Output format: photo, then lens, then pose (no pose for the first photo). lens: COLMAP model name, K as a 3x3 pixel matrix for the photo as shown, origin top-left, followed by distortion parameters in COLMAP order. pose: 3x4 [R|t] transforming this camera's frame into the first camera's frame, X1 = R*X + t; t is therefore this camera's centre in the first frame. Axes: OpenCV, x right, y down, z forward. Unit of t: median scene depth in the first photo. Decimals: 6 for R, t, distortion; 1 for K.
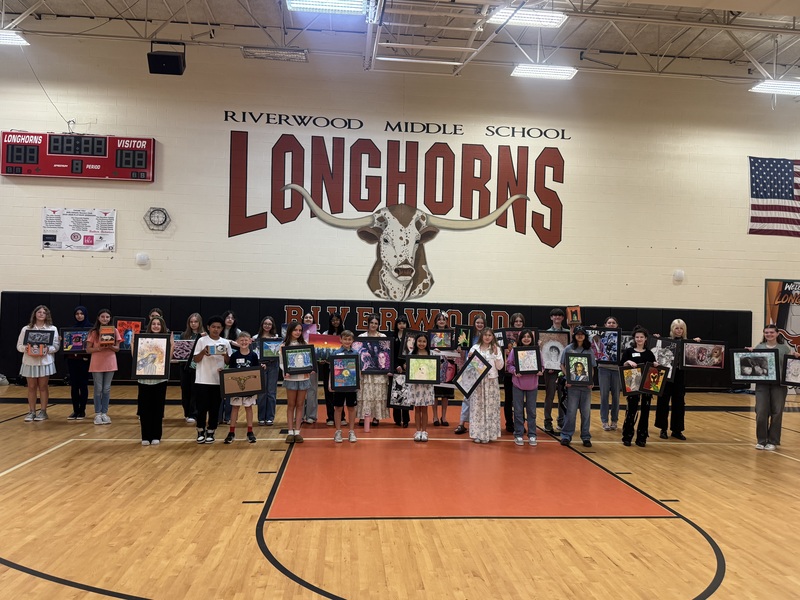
lens RADIAL K [[606.6, 0, 398.3], [0, 606.6, 304.7], [0, 0, 1]] dist [0.057812, -0.006847]
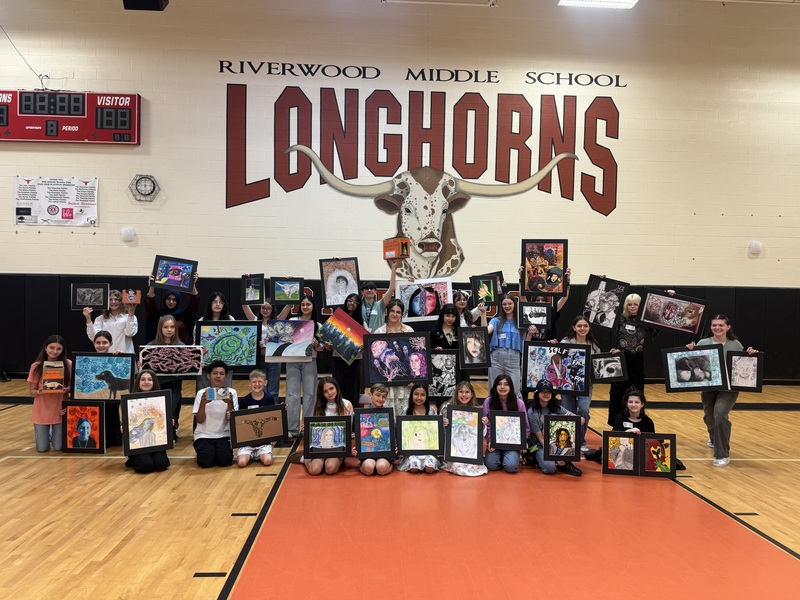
lens RADIAL K [[606.6, 0, 400.8], [0, 606.6, 303.8], [0, 0, 1]] dist [0.057812, -0.006847]
pose [[0.999408, -0.006958, -0.033705, -0.002650], [0.007750, 0.999696, 0.023414, 0.006317], [0.033532, -0.023662, 0.999158, 0.140849]]
